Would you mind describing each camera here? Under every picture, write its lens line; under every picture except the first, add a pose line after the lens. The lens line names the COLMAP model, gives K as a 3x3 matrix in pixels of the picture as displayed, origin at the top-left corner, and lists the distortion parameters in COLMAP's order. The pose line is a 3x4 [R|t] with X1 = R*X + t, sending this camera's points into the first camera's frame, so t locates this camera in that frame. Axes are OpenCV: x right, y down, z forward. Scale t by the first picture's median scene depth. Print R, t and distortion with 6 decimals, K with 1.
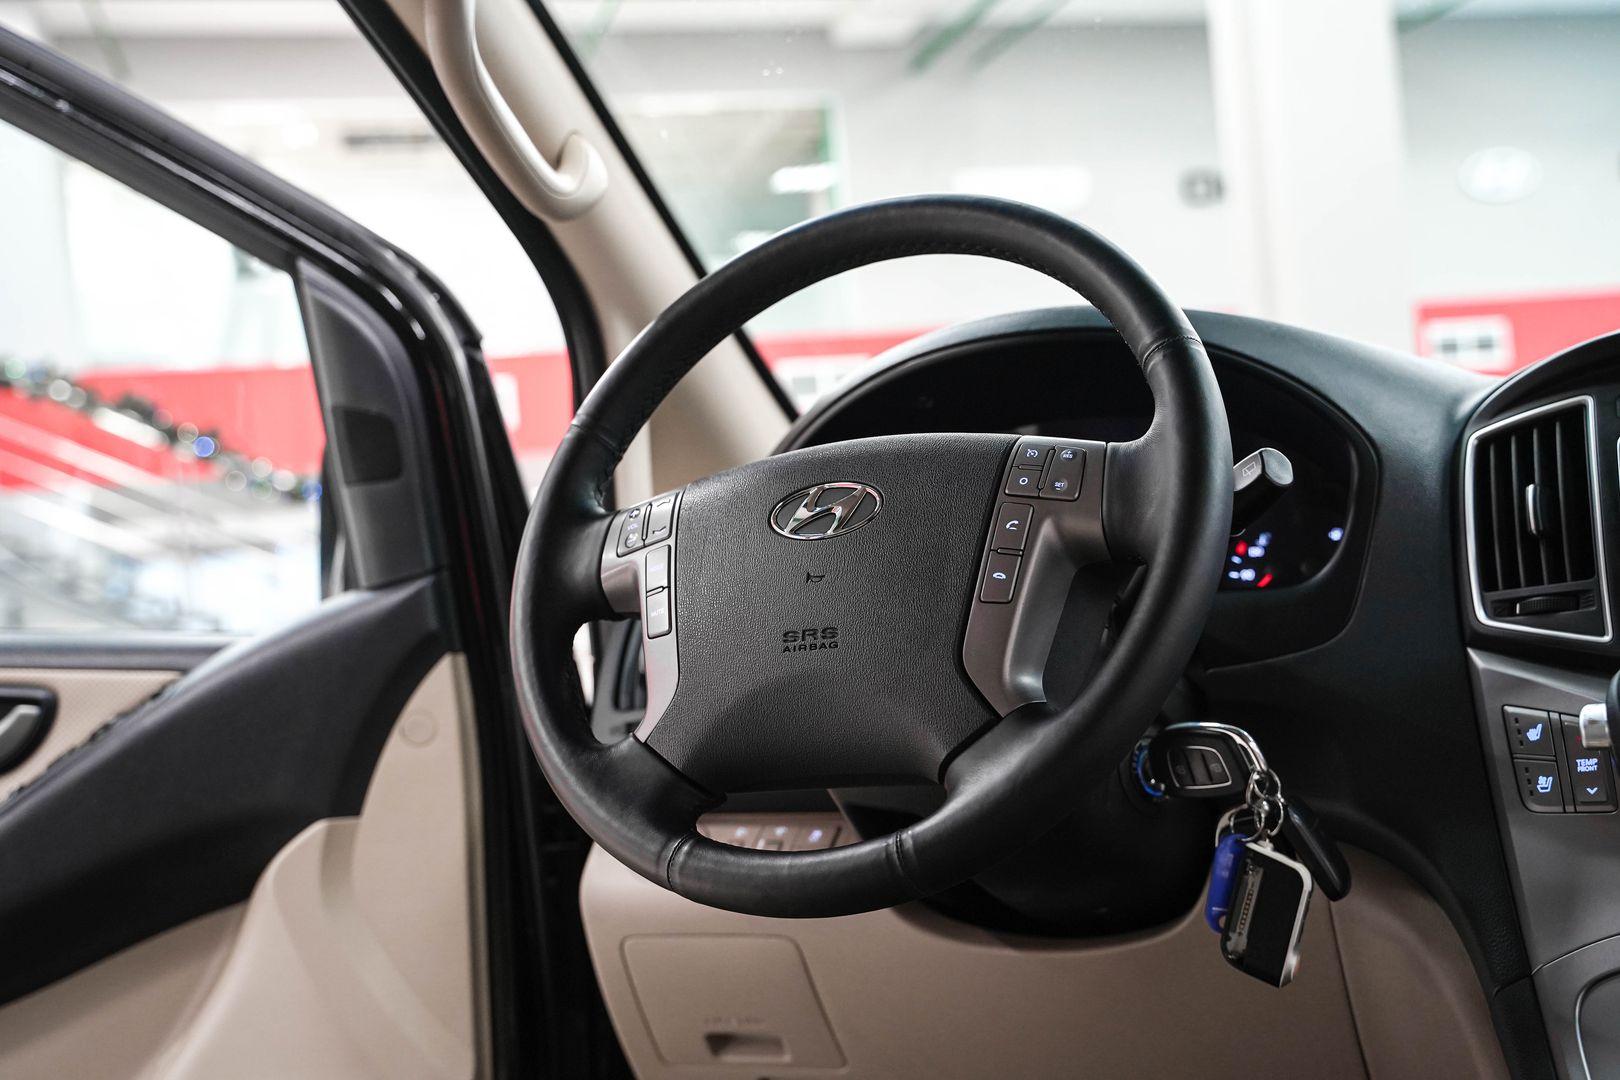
lens RADIAL K [[1937.0, 0, 809.0], [0, 1937.0, 538.2], [0, 0, 1]] dist [0.031668, 0.000000]
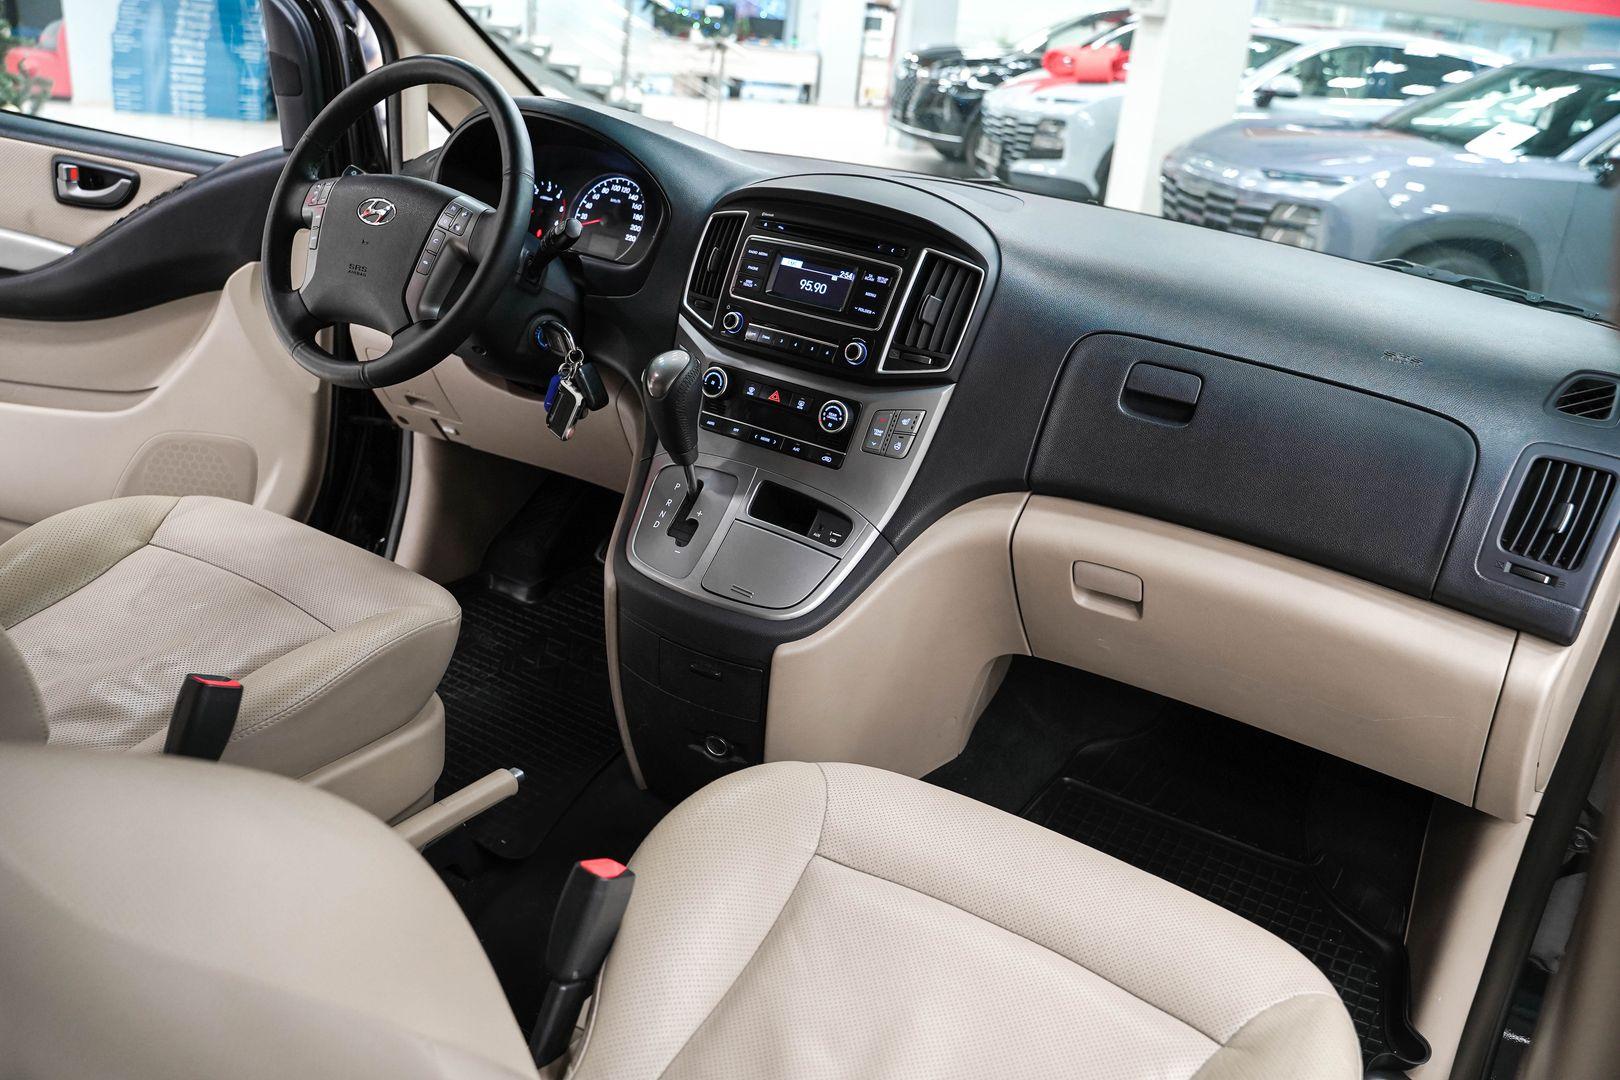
lens RADIAL K [[1317.7, 0, 807.8], [0, 1317.7, 535.8], [0, 0, 1]] dist [-0.104632, 0.078692]
pose [[0.980377, 0.196583, -0.014681, 0.418581], [-0.173089, 0.894067, 0.413140, -0.271603], [0.094343, -0.402492, 0.910549, -0.339045]]
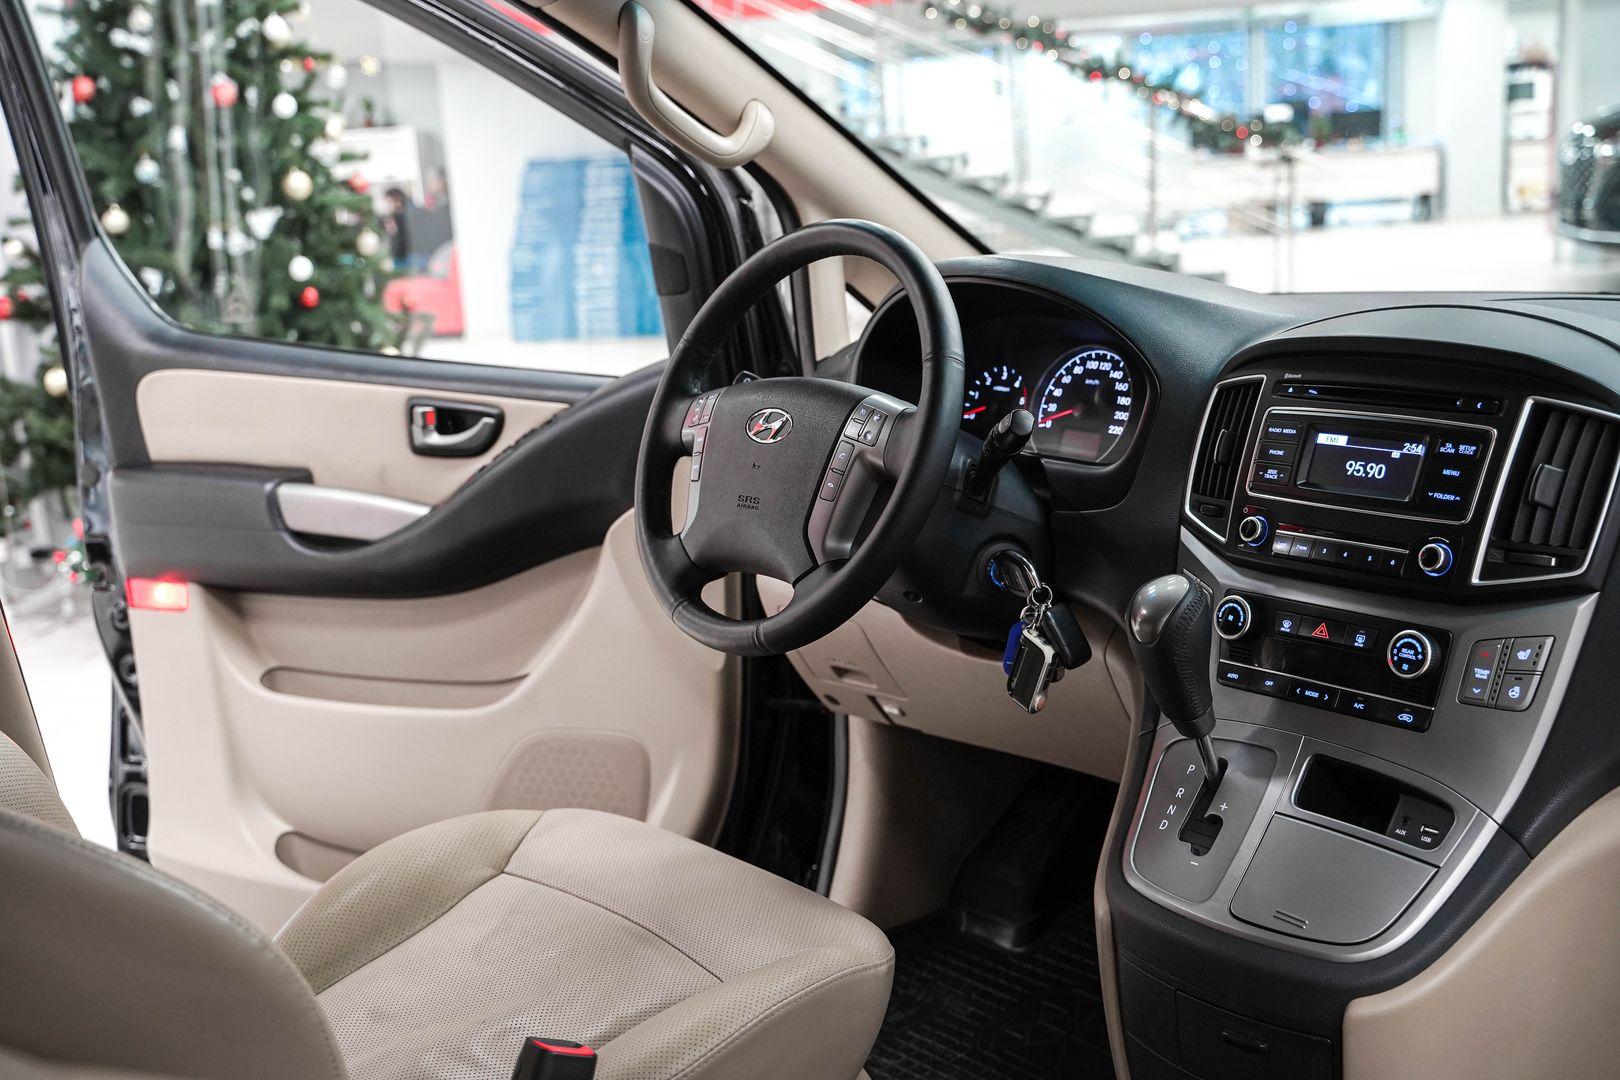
lens RADIAL K [[1868.0, 0, 798.7], [0, 1868.0, 529.9], [0, 0, 1]] dist [0.027898, 0.000000]
pose [[0.920106, 0.106466, -0.376922, 0.473324], [0.001831, 0.961167, 0.275962, -0.271625], [0.391666, -0.254604, 0.884180, -0.351618]]
